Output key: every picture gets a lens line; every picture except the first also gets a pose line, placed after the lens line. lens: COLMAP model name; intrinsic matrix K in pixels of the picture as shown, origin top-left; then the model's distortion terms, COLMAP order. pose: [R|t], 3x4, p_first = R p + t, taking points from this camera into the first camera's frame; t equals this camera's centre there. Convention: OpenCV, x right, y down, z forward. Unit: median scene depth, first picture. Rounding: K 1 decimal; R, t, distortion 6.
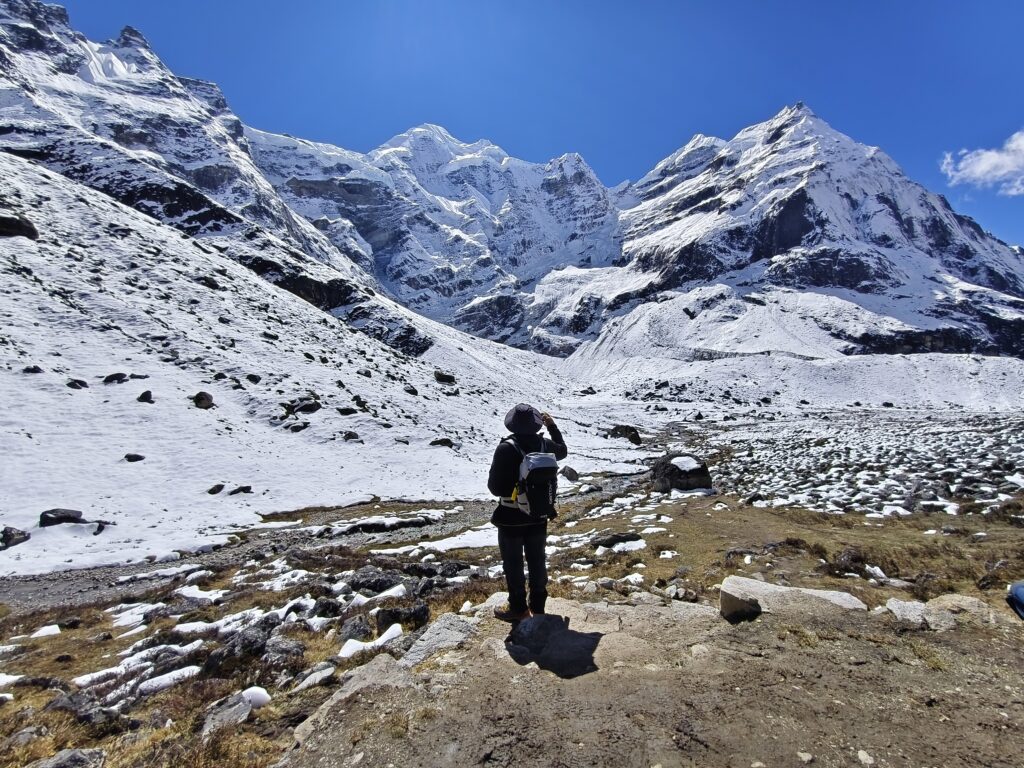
lens RADIAL K [[452.1, 0, 512.0], [0, 452.1, 384.0], [0, 0, 1]] dist [-0.002527, 0.000222]
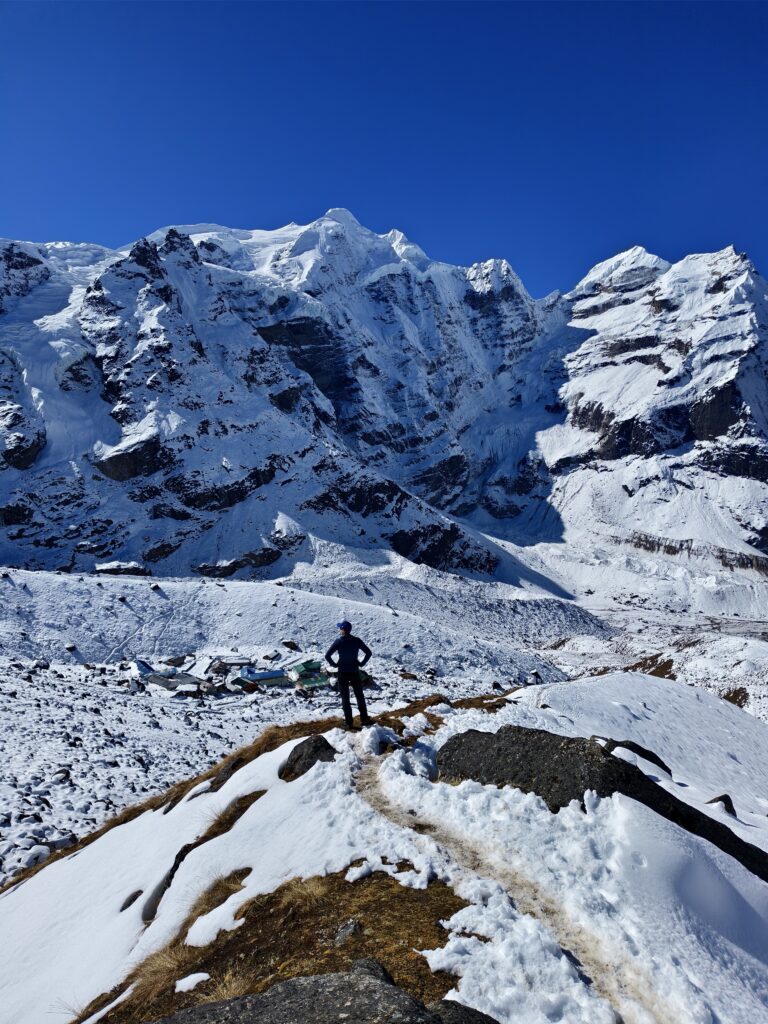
lens RADIAL K [[667.5, 0, 384.0], [0, 667.5, 512.0], [0, 0, 1]] dist [0.149850, -0.253092]
pose [[0.995614, 0.036655, 0.086071, -0.306880], [-0.042149, 0.997129, 0.062904, -0.150823], [-0.083518, -0.066256, 0.994301, -0.550556]]
